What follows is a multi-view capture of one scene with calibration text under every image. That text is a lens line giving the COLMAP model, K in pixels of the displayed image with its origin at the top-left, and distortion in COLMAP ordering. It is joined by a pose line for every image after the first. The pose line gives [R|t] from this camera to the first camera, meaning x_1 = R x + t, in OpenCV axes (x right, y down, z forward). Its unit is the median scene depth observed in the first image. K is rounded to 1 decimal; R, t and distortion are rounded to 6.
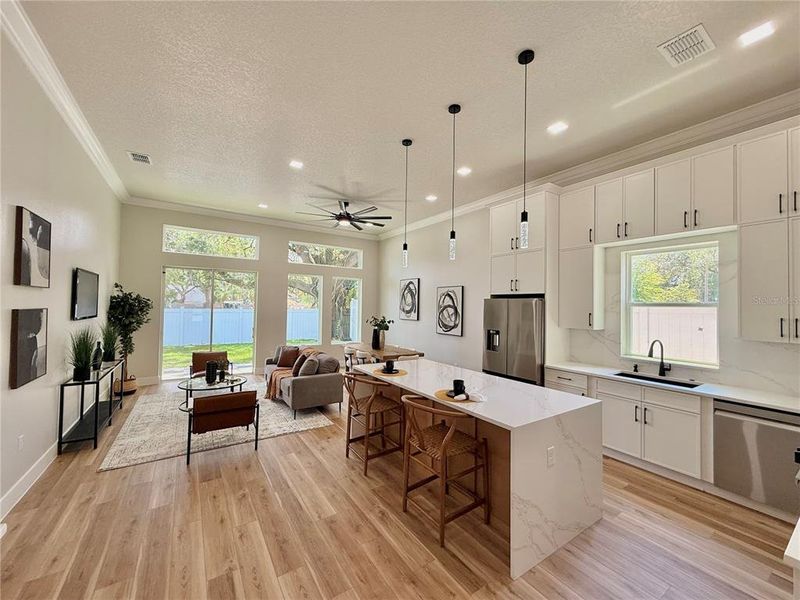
lens RADIAL K [[319.7, 0, 398.2], [0, 319.7, 299.5], [0, 0, 1]] dist [-0.000918, 0.000757]
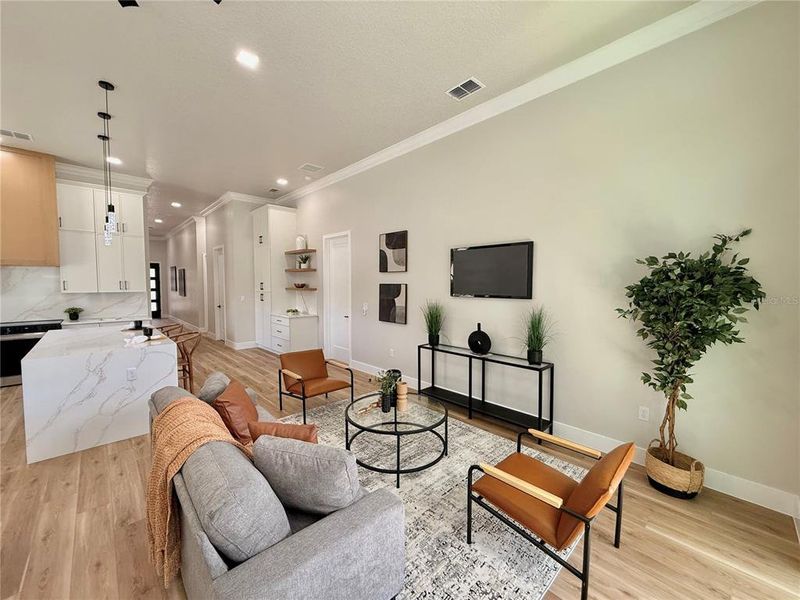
lens RADIAL K [[319.7, 0, 398.2], [0, 319.7, 299.5], [0, 0, 1]] dist [-0.000918, 0.000757]
pose [[-0.984344, -0.012333, -0.175825, -0.379527], [-0.017200, 0.999509, 0.026185, 0.031479], [0.175416, 0.028799, -0.984073, 1.264551]]
